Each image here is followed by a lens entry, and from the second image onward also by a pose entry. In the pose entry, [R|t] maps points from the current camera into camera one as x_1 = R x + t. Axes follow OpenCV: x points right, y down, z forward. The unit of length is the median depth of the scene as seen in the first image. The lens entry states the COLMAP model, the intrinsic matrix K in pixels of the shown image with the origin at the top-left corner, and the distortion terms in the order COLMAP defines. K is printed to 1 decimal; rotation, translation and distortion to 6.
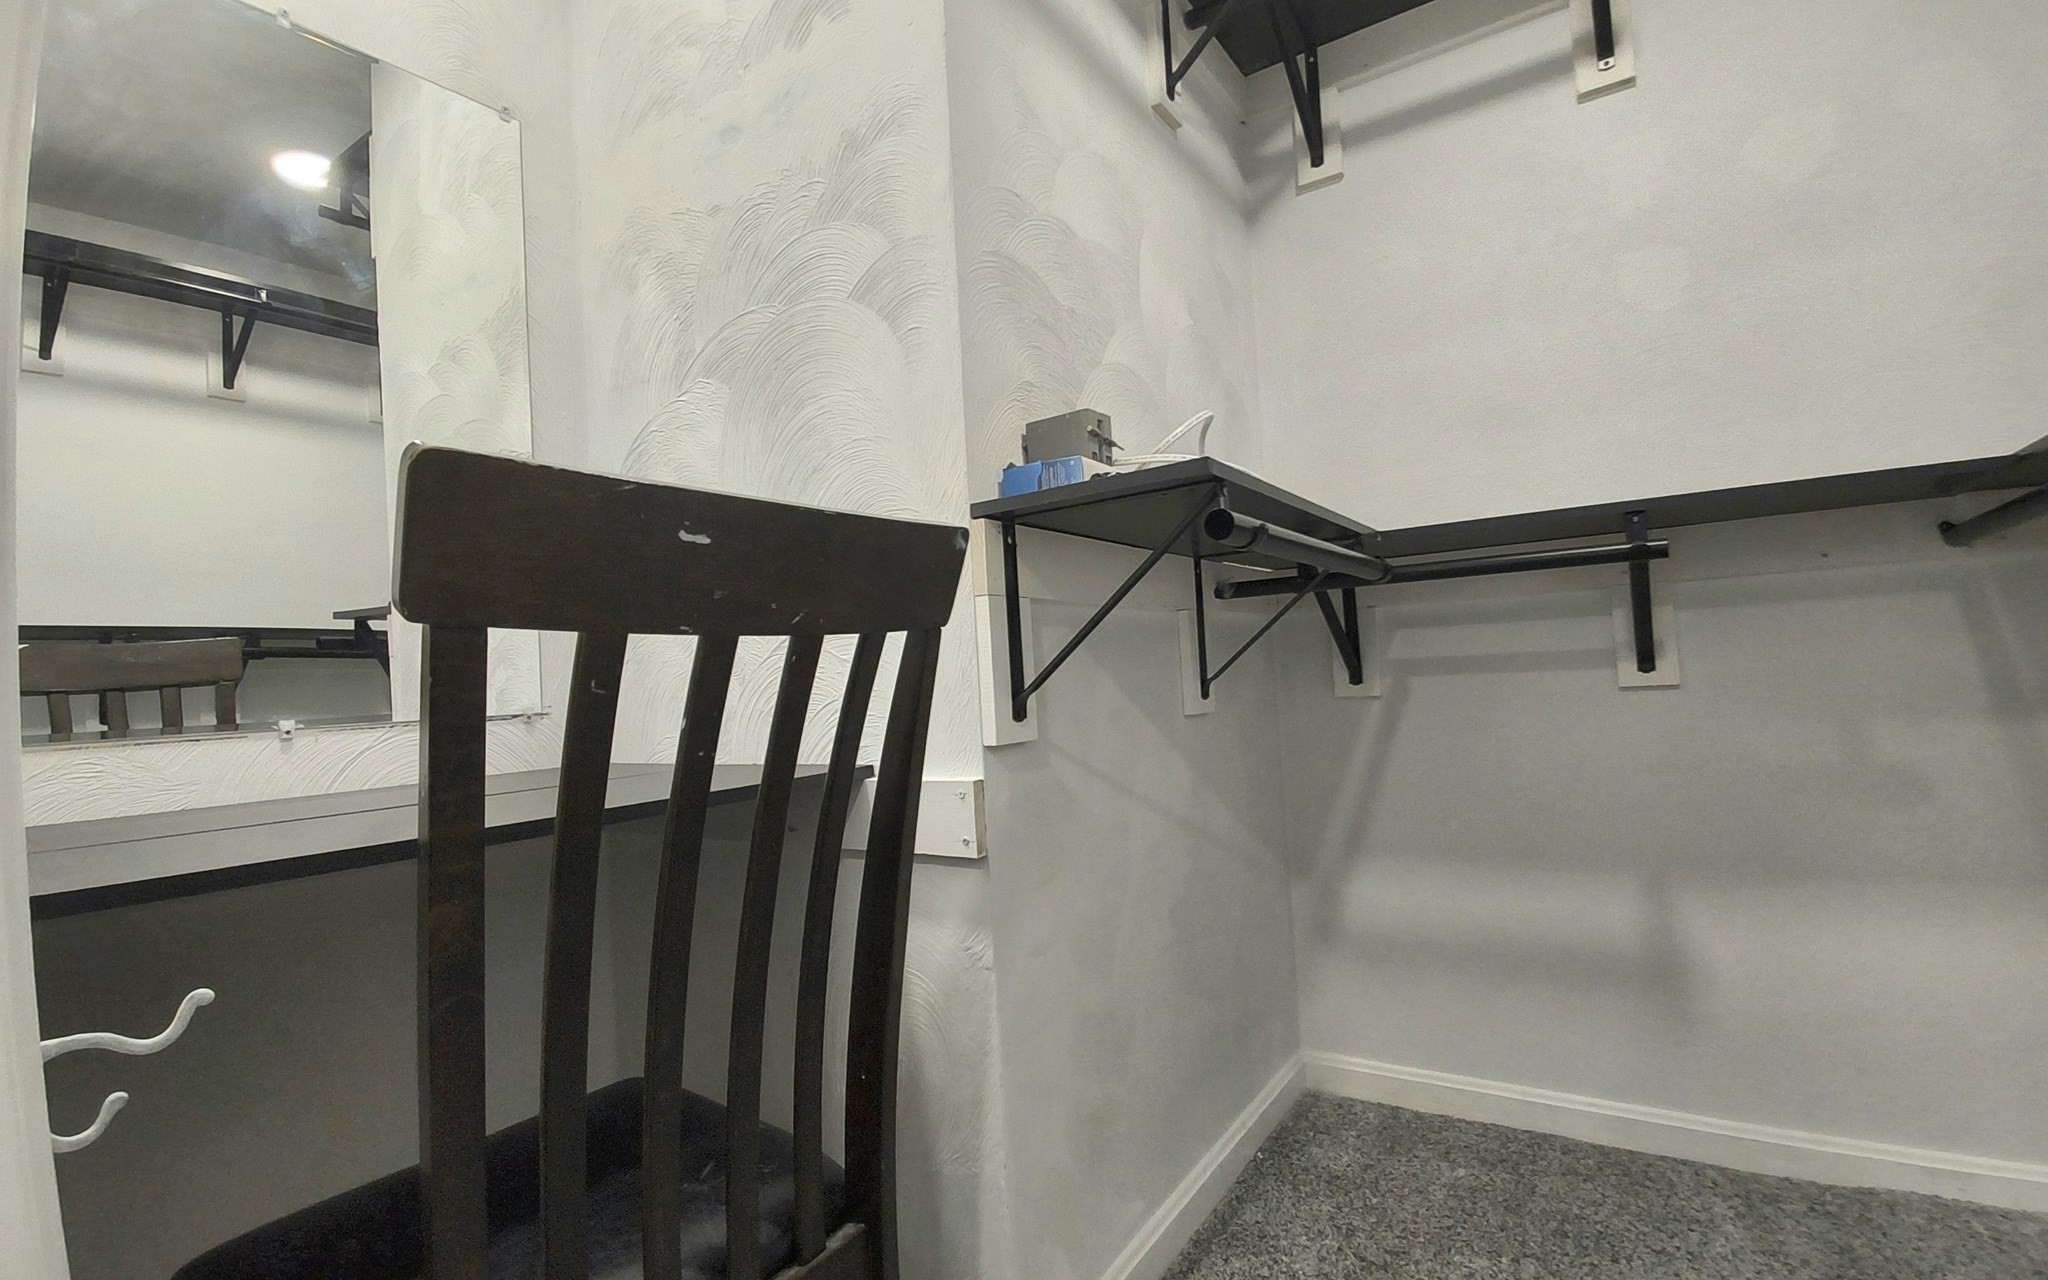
lens RADIAL K [[944.0, 0, 1053.4], [0, 944.0, 636.0], [0, 0, 1]] dist [0.013108, -0.017749]
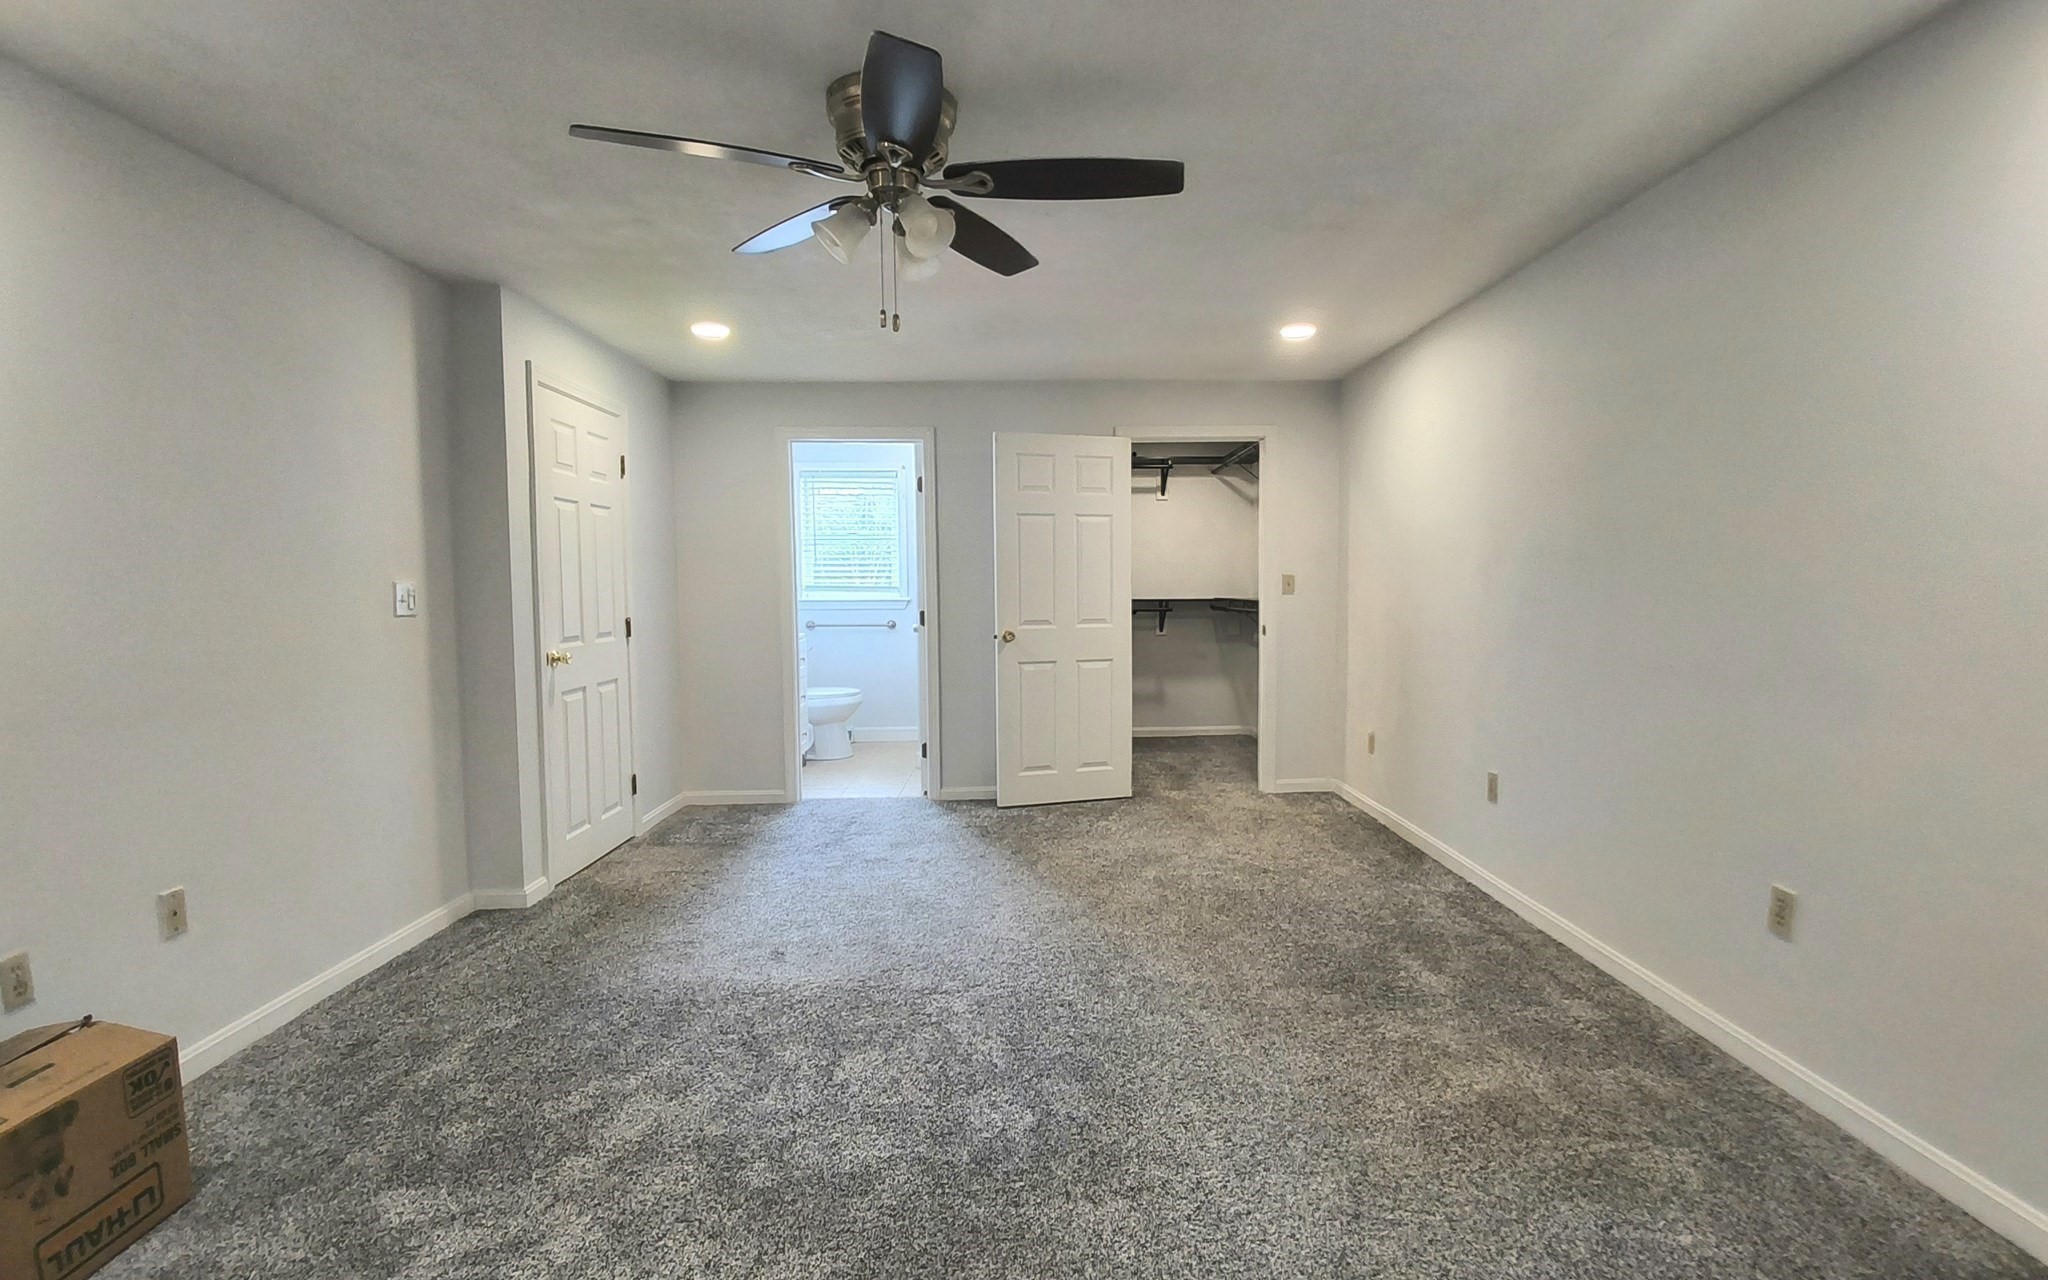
lens RADIAL K [[944.0, 0, 1053.4], [0, 944.0, 636.0], [0, 0, 1]] dist [0.013108, -0.017749]
pose [[0.820220, 0.012996, 0.571900, -2.384216], [-0.060040, 0.996176, 0.063473, -0.198339], [-0.568888, -0.086399, 0.817864, -2.410440]]
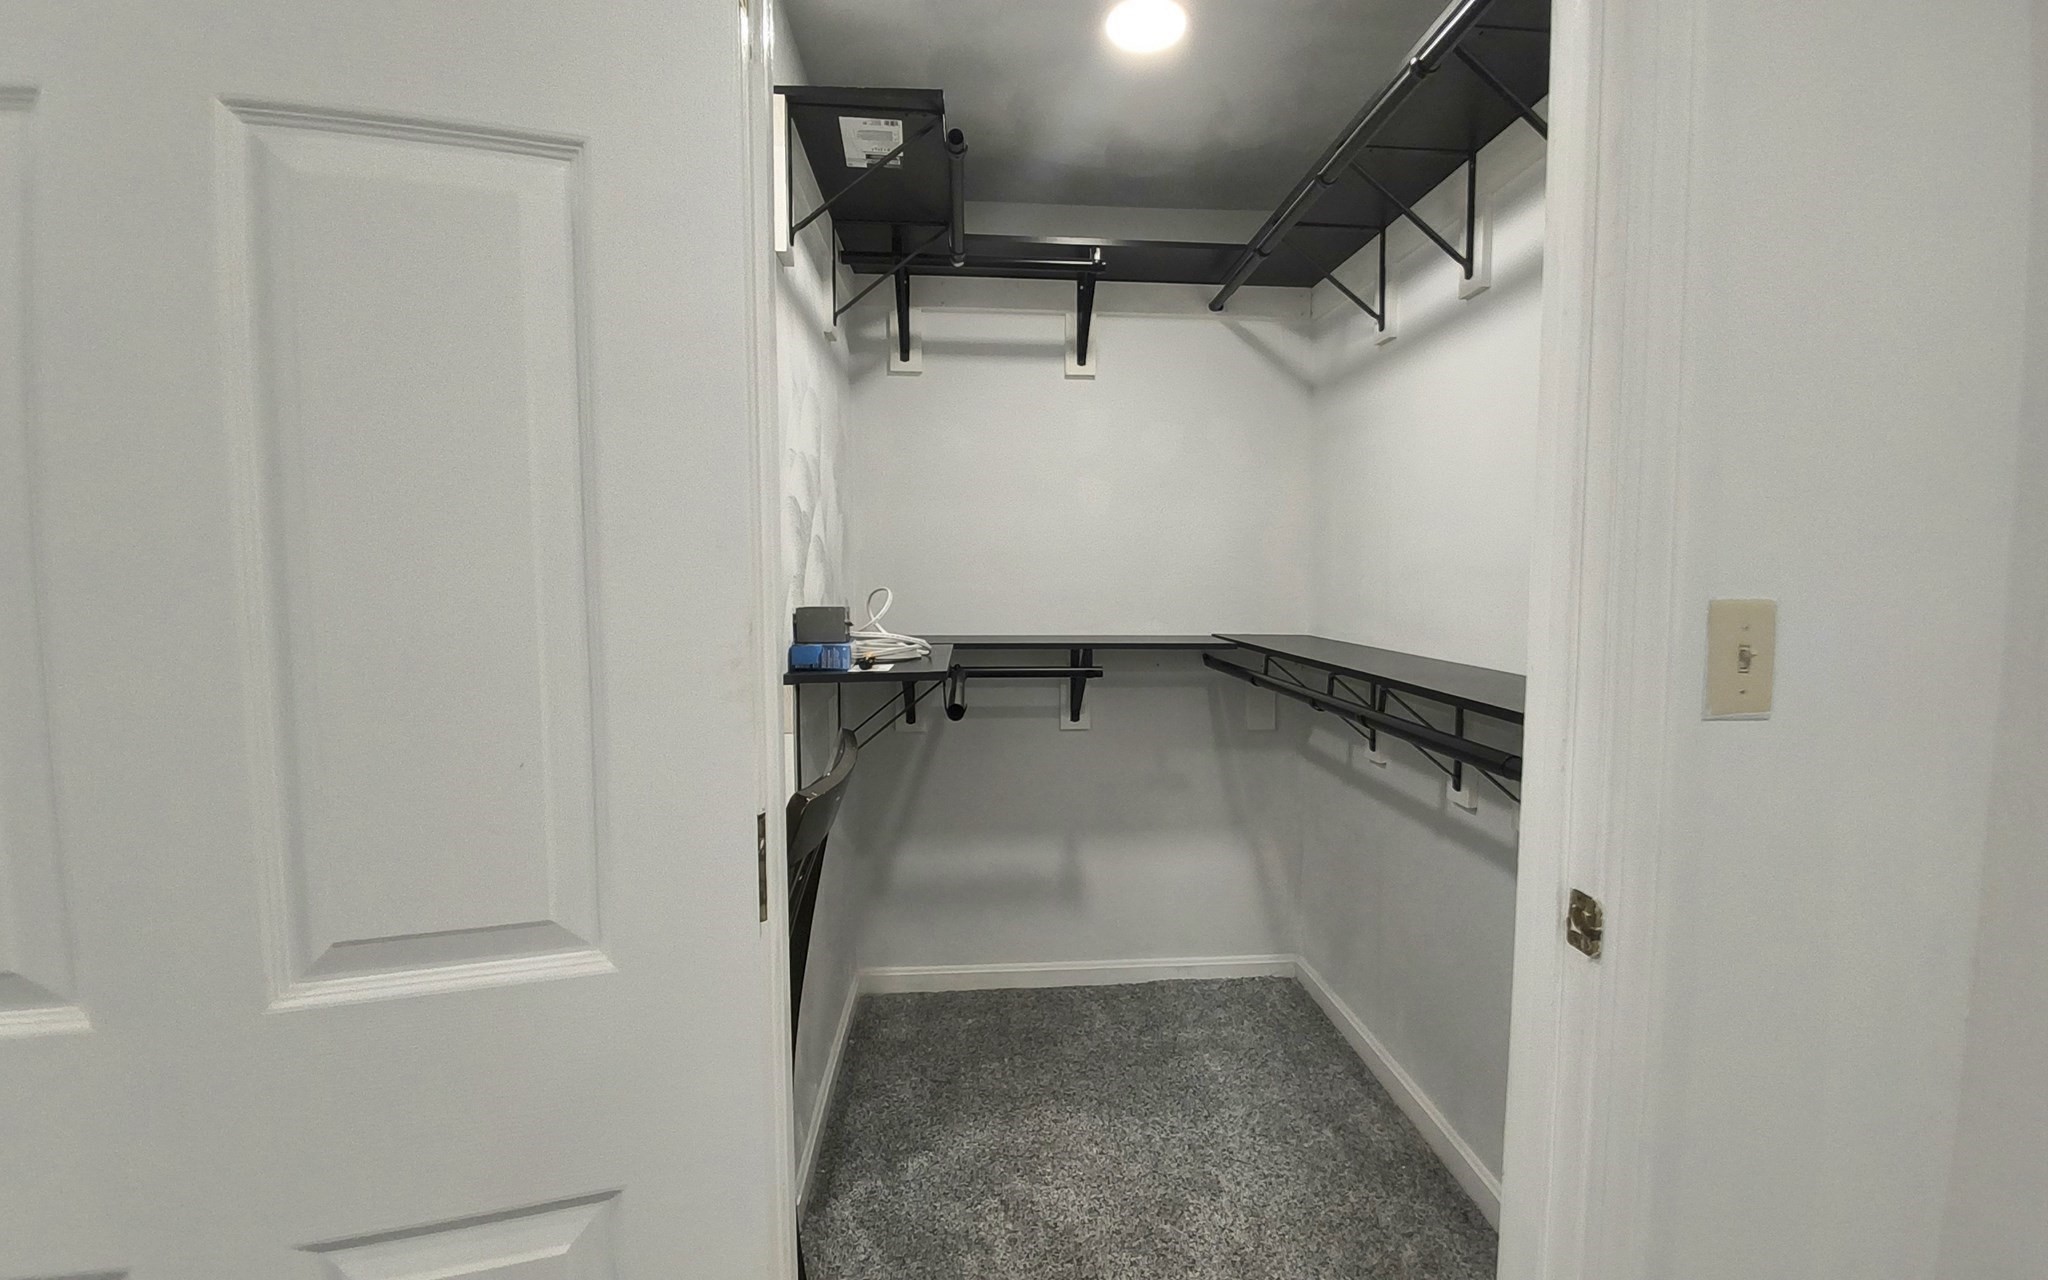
lens RADIAL K [[944.0, 0, 1053.4], [0, 944.0, 636.0], [0, 0, 1]] dist [0.013108, -0.017749]
pose [[0.791439, 0.012364, 0.611123, -0.477727], [-0.071431, 0.994816, 0.072381, -0.243669], [-0.607060, -0.100938, 0.788220, -0.343774]]
